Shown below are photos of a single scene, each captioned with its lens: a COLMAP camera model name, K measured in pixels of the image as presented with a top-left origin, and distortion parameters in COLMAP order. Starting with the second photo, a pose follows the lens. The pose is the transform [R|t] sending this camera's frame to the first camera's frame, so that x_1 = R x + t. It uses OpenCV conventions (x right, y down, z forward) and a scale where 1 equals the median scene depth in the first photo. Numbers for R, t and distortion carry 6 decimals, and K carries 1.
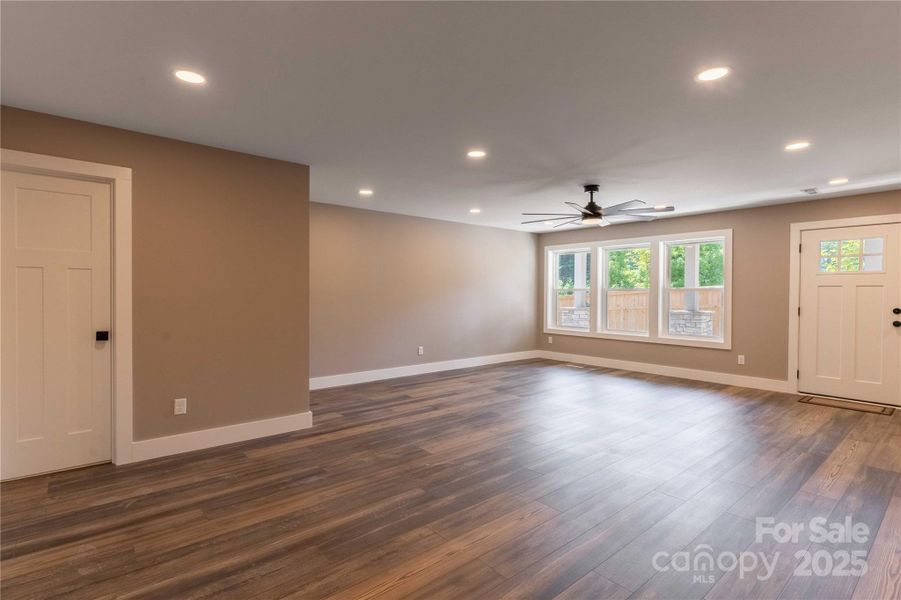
lens RADIAL K [[442.5, 0, 460.0], [0, 442.5, 288.7], [0, 0, 1]] dist [0.000475, 0.000497]
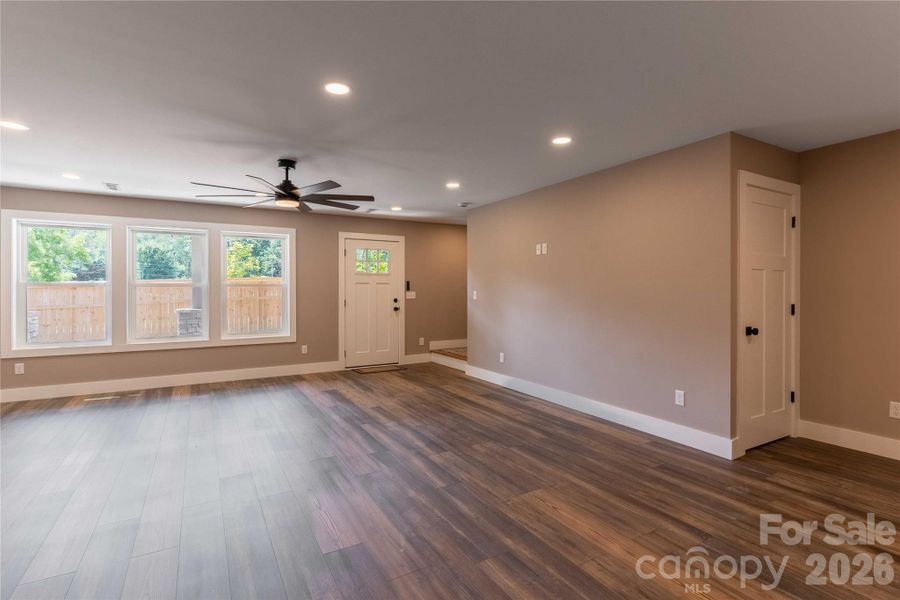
lens RADIAL K [[442.0, 0, 459.5], [0, 442.0, 288.7], [0, 0, 1]] dist [0.000475, 0.000497]
pose [[0.181770, -0.002562, 0.983338, -0.415580], [-0.006852, 0.999969, 0.003872, 0.003024], [-0.983317, -0.007441, 0.181746, 0.471275]]
